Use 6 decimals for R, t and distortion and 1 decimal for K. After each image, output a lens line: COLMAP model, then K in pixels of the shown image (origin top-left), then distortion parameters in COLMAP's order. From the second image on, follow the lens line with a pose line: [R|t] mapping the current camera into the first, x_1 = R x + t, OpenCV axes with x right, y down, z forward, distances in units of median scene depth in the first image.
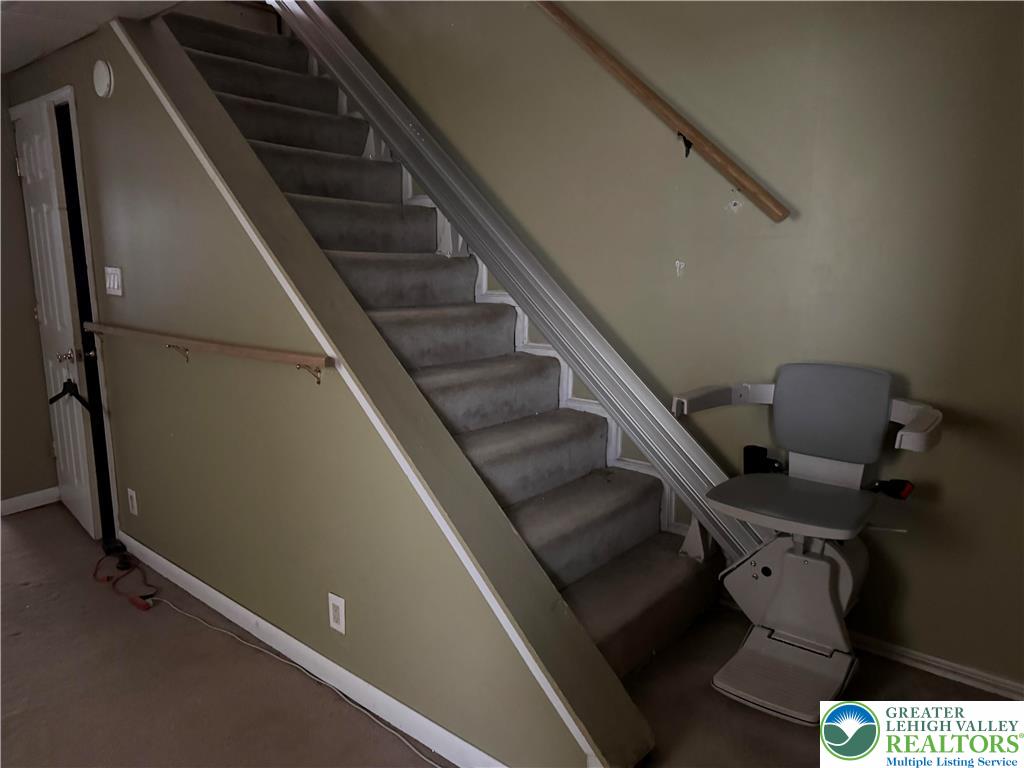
lens RADIAL K [[688.5, 0, 512.0], [0, 688.5, 384.0], [0, 0, 1]] dist [0.078661, -0.120039]
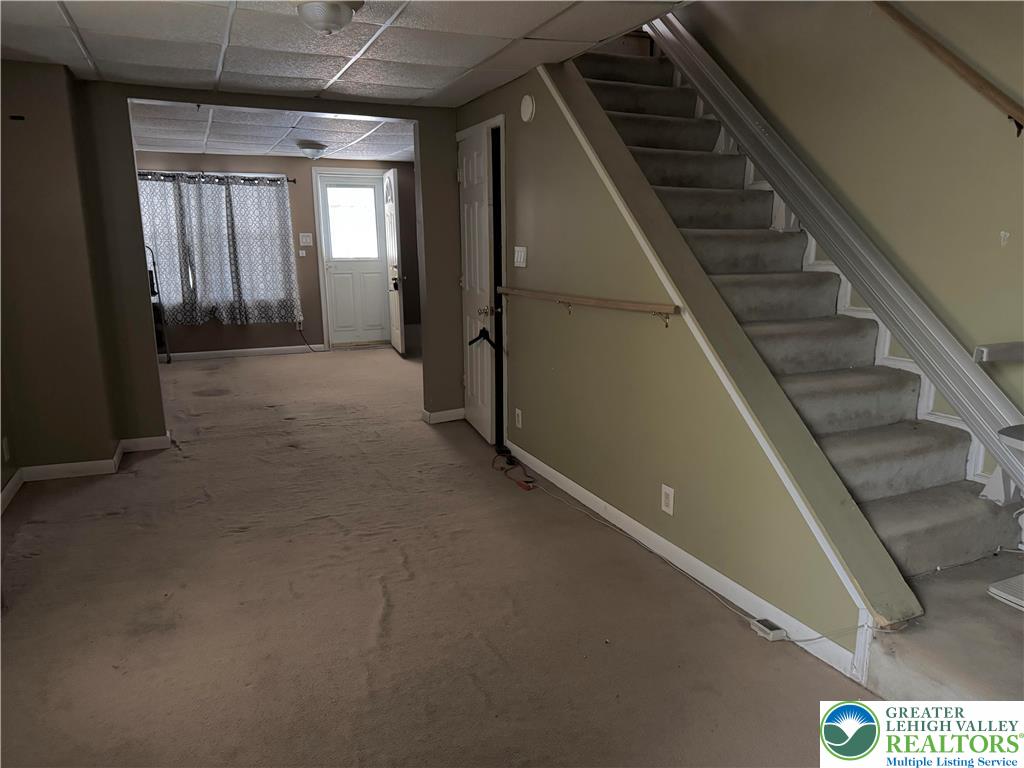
lens RADIAL K [[688.5, 0, 512.0], [0, 688.5, 384.0], [0, 0, 1]] dist [0.078661, -0.120039]
pose [[0.896395, 0.079518, -0.436065, 0.035754], [-0.073015, 0.996828, 0.031681, 0.070635], [0.437201, 0.003440, 0.899357, -0.269206]]
